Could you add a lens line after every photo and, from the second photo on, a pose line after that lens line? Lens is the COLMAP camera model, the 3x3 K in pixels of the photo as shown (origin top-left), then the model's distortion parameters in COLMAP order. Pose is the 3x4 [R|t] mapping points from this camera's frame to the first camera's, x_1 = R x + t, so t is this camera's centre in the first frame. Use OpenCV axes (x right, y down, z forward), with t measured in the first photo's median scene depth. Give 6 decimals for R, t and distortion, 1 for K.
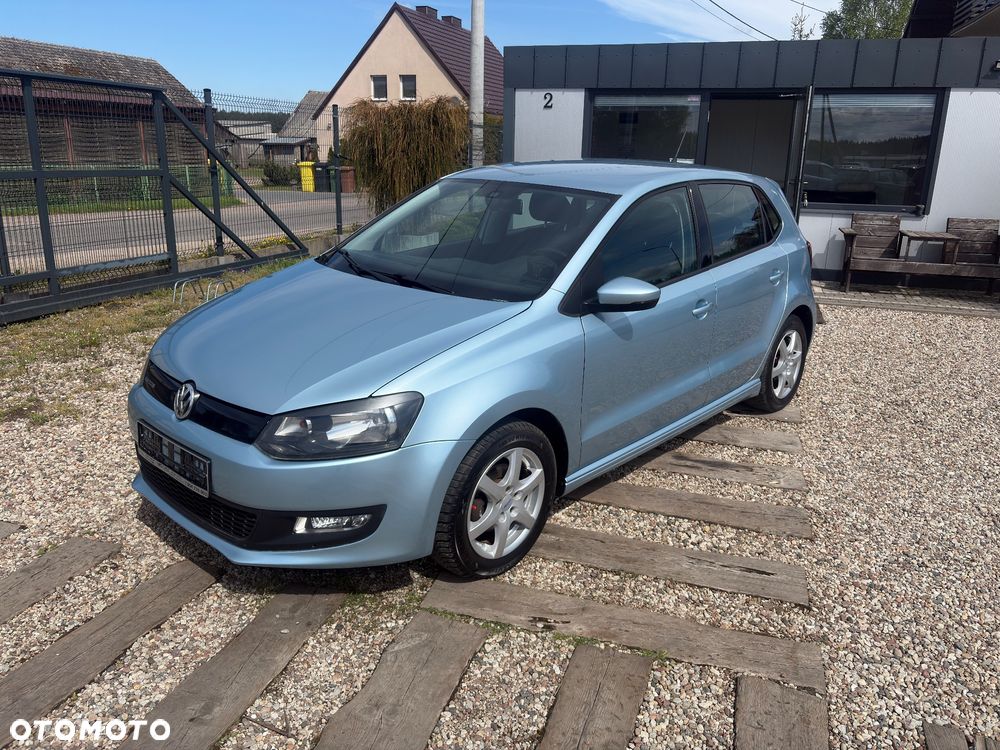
lens RADIAL K [[761.9, 0, 510.4], [0, 761.9, 371.1], [0, 0, 1]] dist [0.039943, -0.043859]
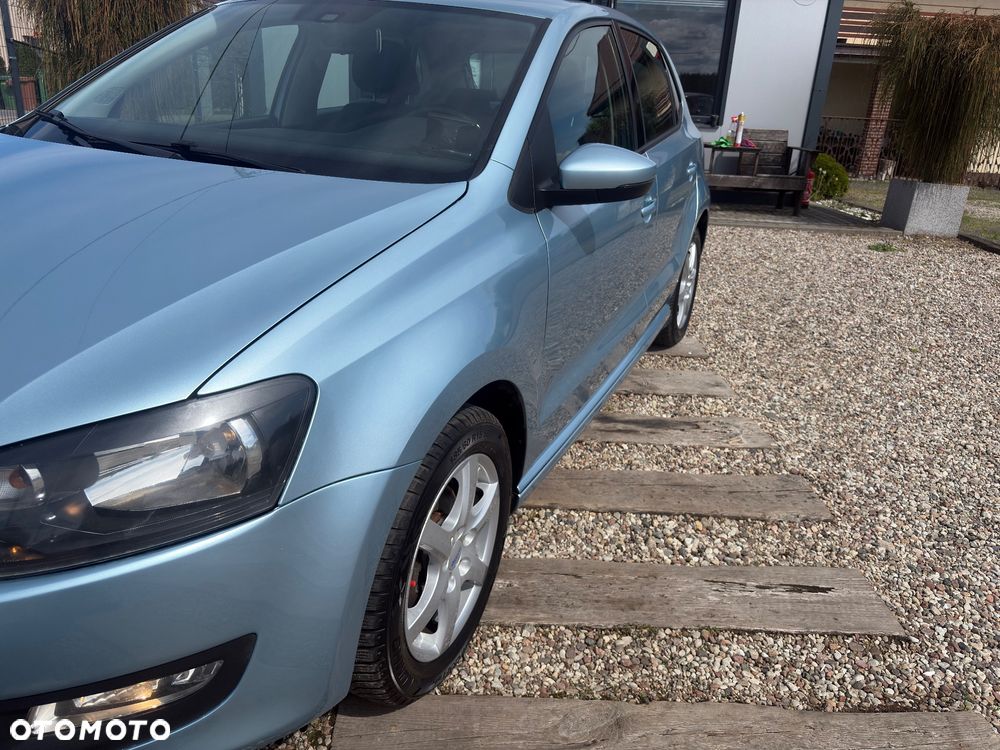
lens RADIAL K [[761.9, 0, 494.2], [0, 761.9, 384.1], [0, 0, 1]] dist [0.039943, -0.043859]
pose [[0.949994, -0.091196, 0.298655, -0.096694], [0.061875, 0.992416, 0.106221, -0.004696], [-0.306076, -0.082430, 0.948432, 0.352954]]
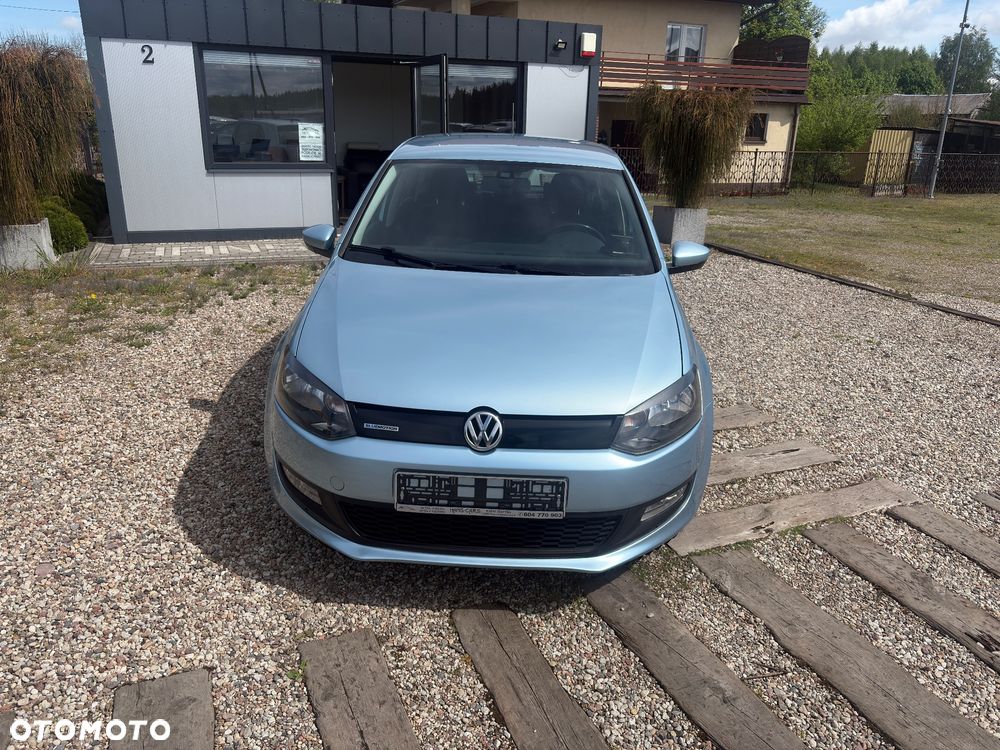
lens RADIAL K [[761.9, 0, 507.8], [0, 761.9, 380.5], [0, 0, 1]] dist [0.039943, -0.043859]
pose [[0.760795, -0.214518, 0.612514, -0.657184], [0.173309, 0.976672, 0.126791, -0.089472], [-0.625424, 0.009693, 0.780225, 0.198374]]
